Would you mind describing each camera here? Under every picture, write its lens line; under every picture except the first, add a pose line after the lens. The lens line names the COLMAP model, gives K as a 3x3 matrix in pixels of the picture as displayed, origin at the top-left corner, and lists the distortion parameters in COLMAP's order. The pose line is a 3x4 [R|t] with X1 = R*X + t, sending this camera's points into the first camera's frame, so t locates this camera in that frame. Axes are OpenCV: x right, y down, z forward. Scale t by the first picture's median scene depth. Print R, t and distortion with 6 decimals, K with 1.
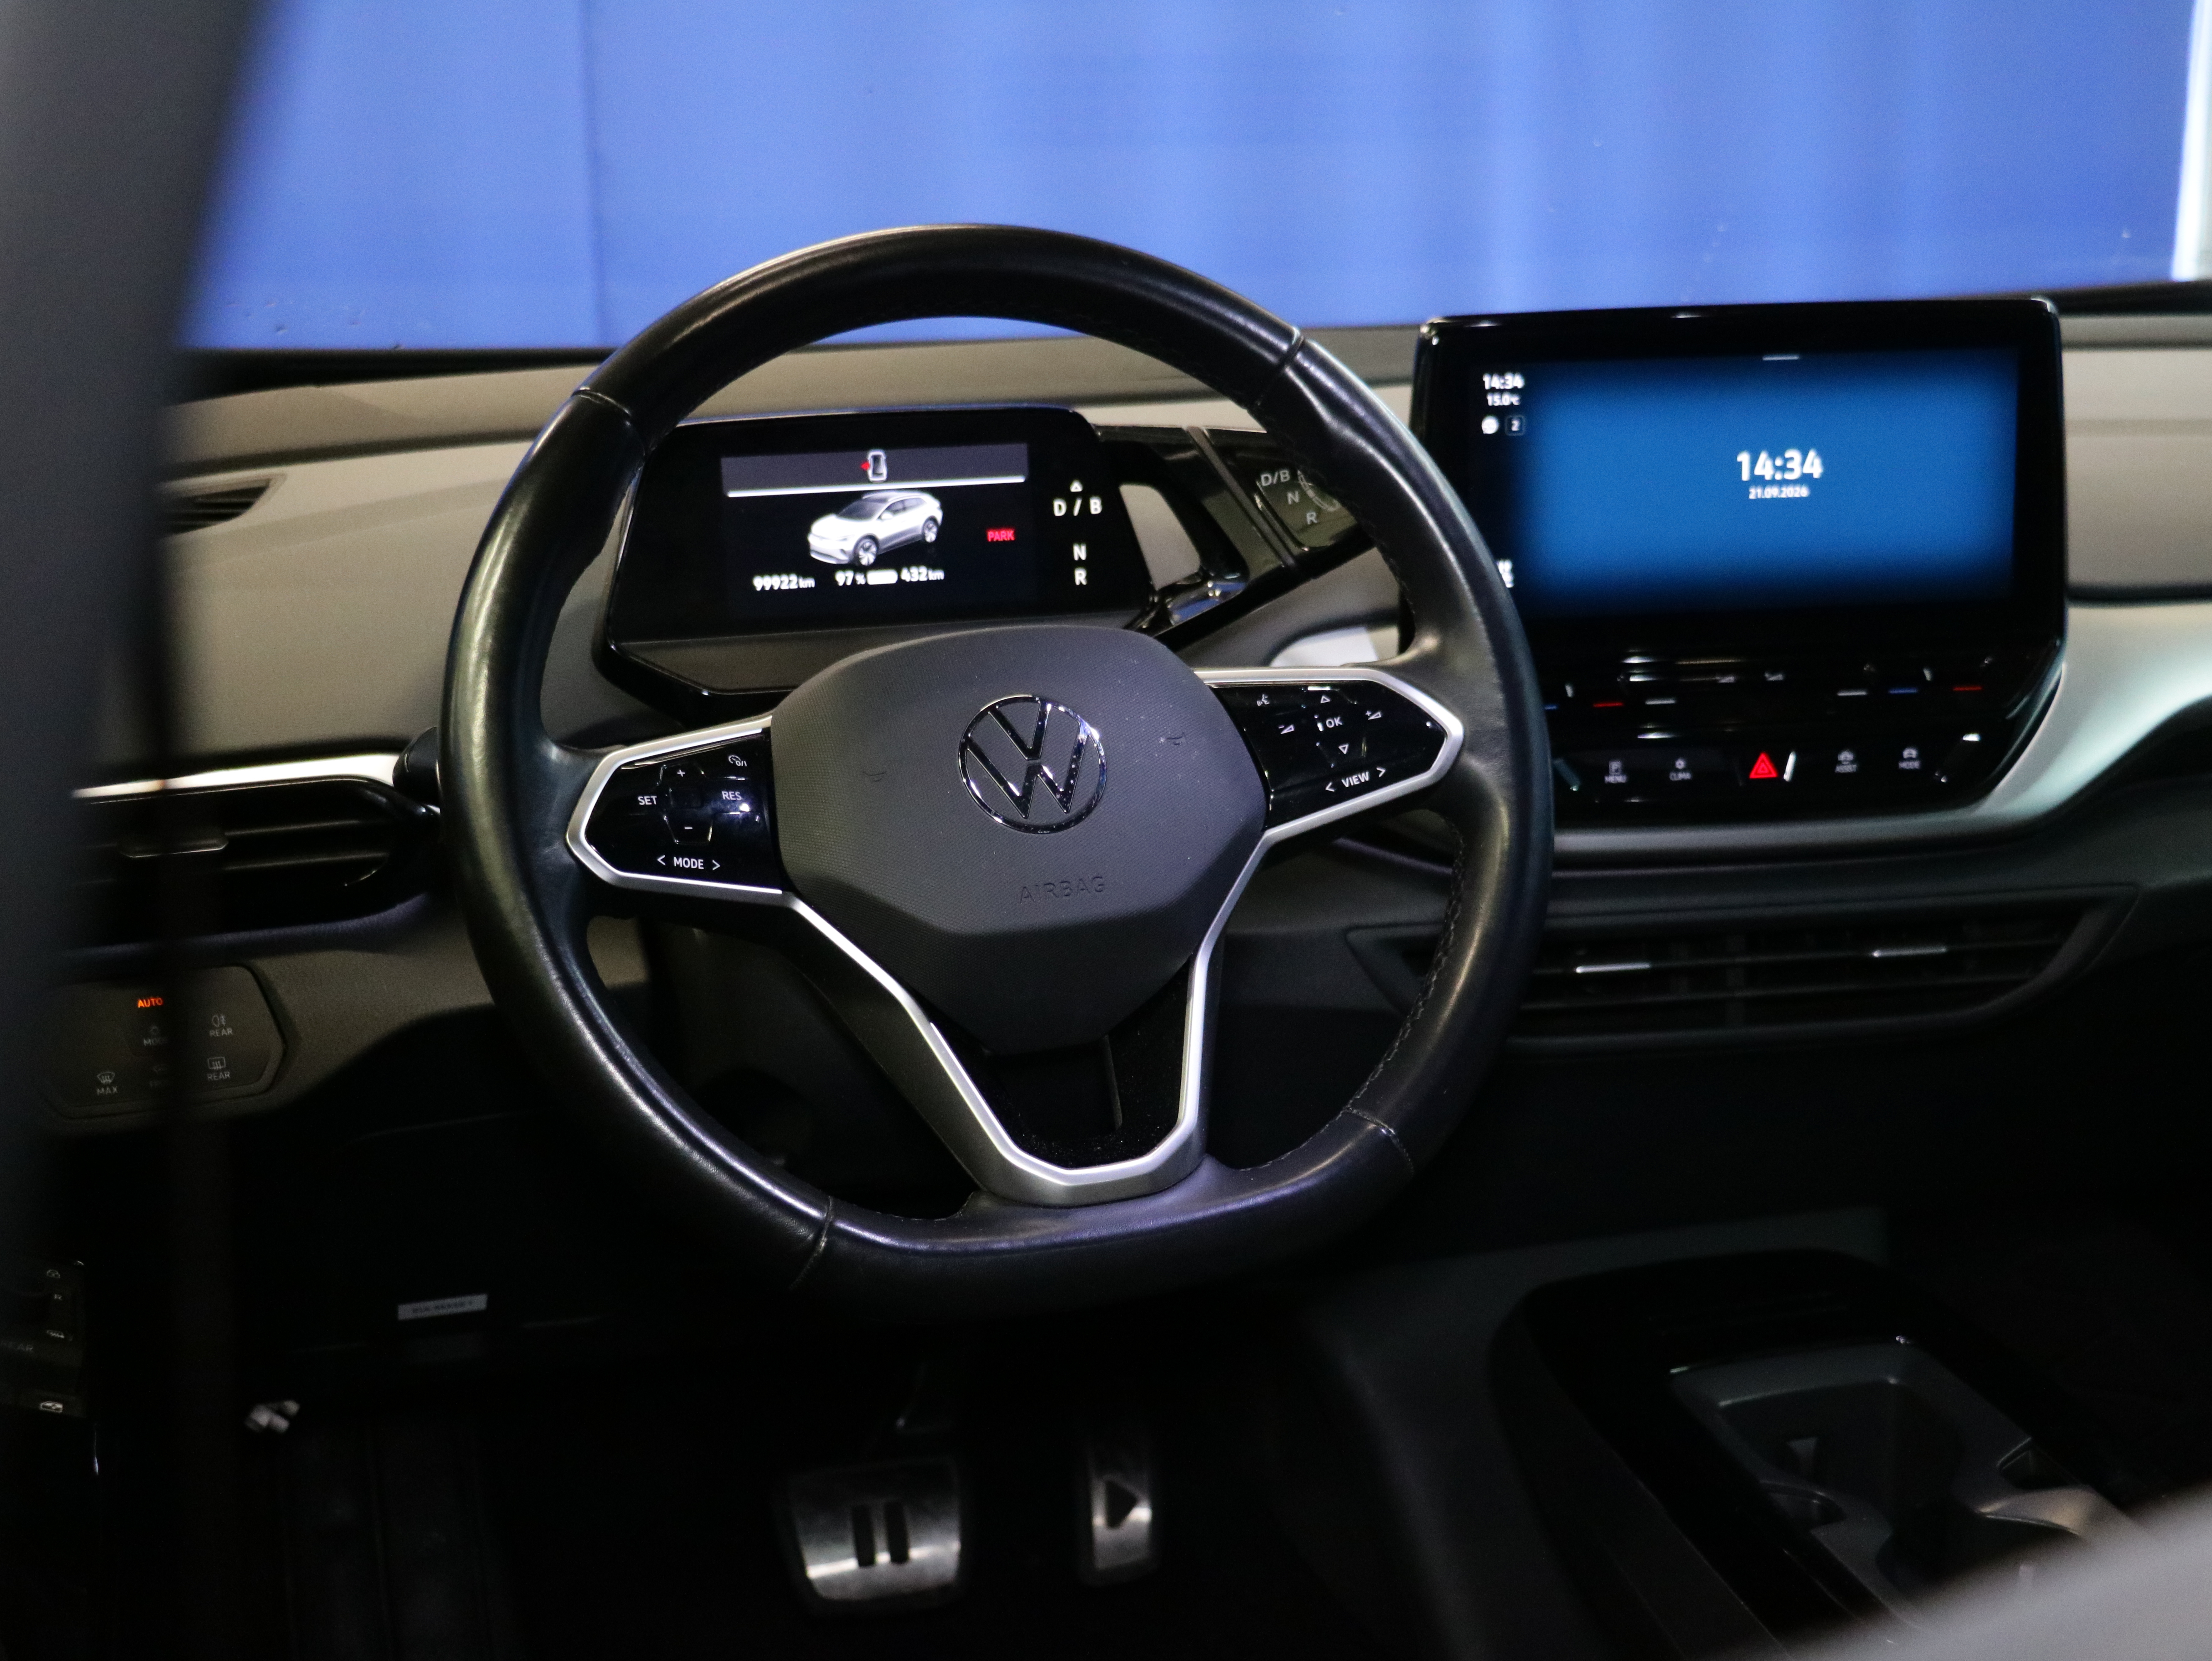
lens RADIAL K [[3209.5, 0, 1113.2], [0, 3209.5, 837.4], [0, 0, 1]] dist [0.018367, 0.000000]
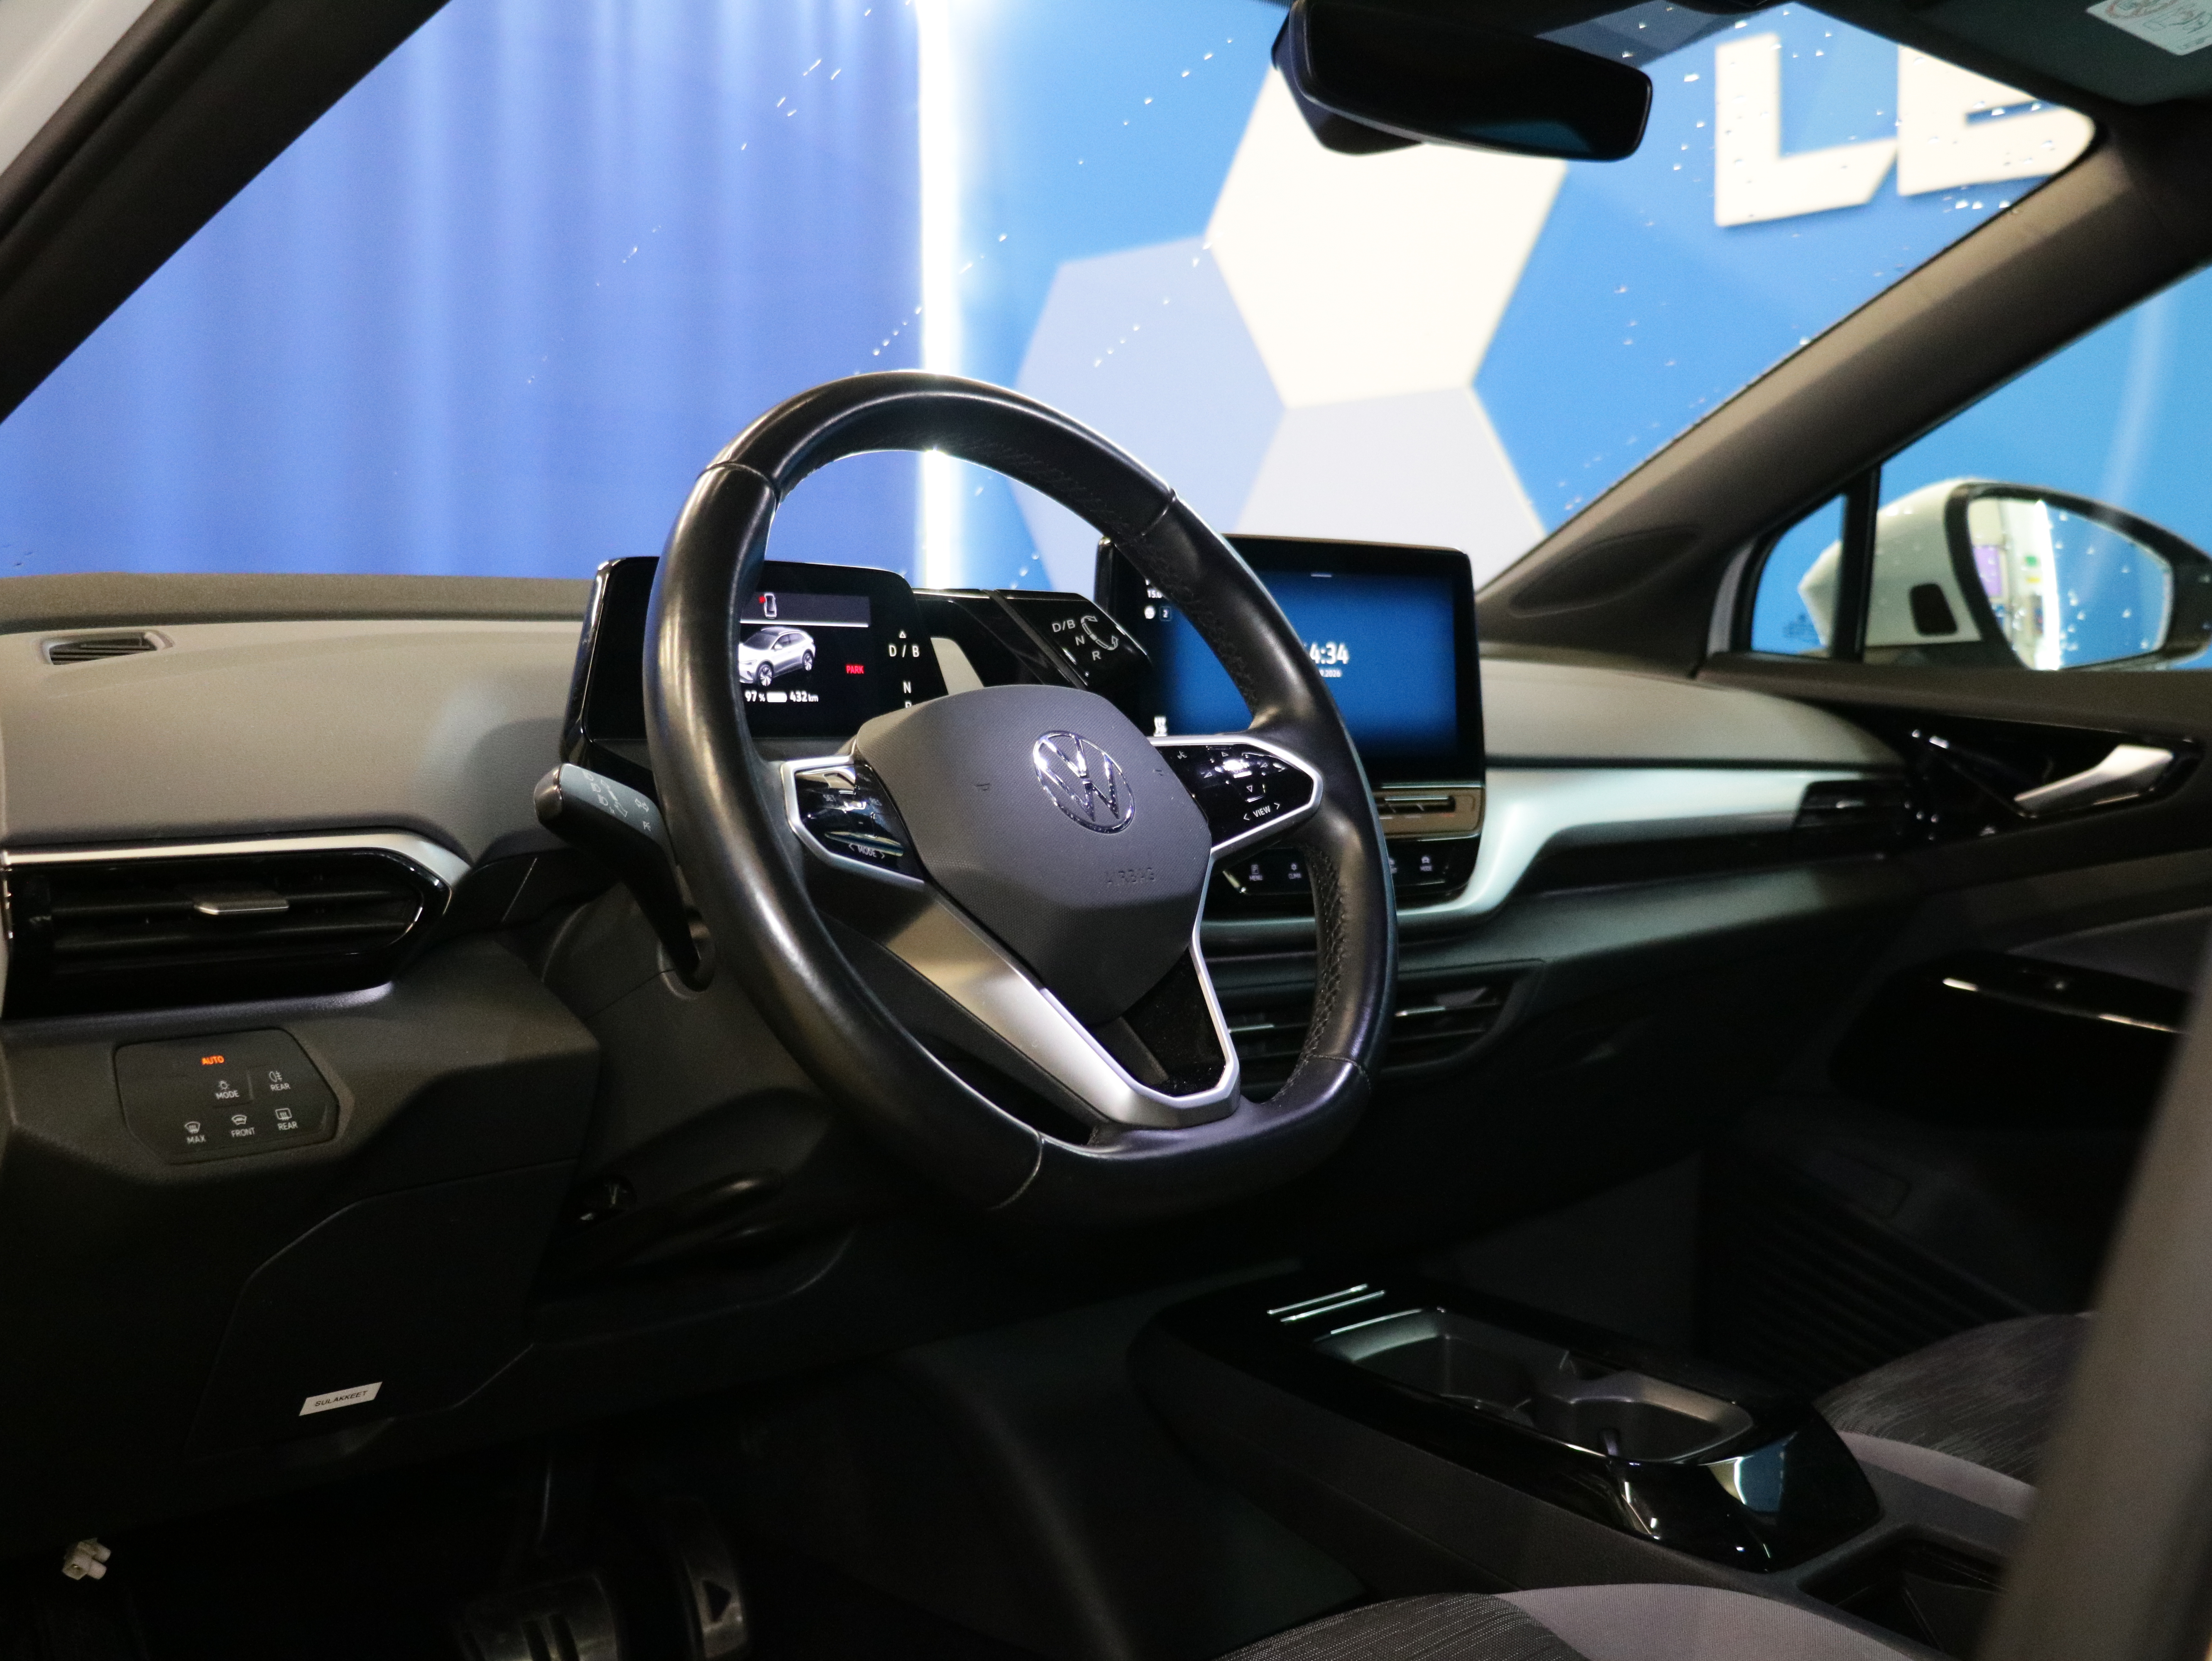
lens RADIAL K [[2492.8, 0, 1123.7], [0, 2492.8, 842.5], [0, 0, 1]] dist [-0.014648, 0.000000]
pose [[0.880389, -0.012525, 0.474087, -0.472563], [0.097784, 0.982966, -0.155618, 0.152653], [-0.464063, 0.183362, 0.866617, 0.176420]]
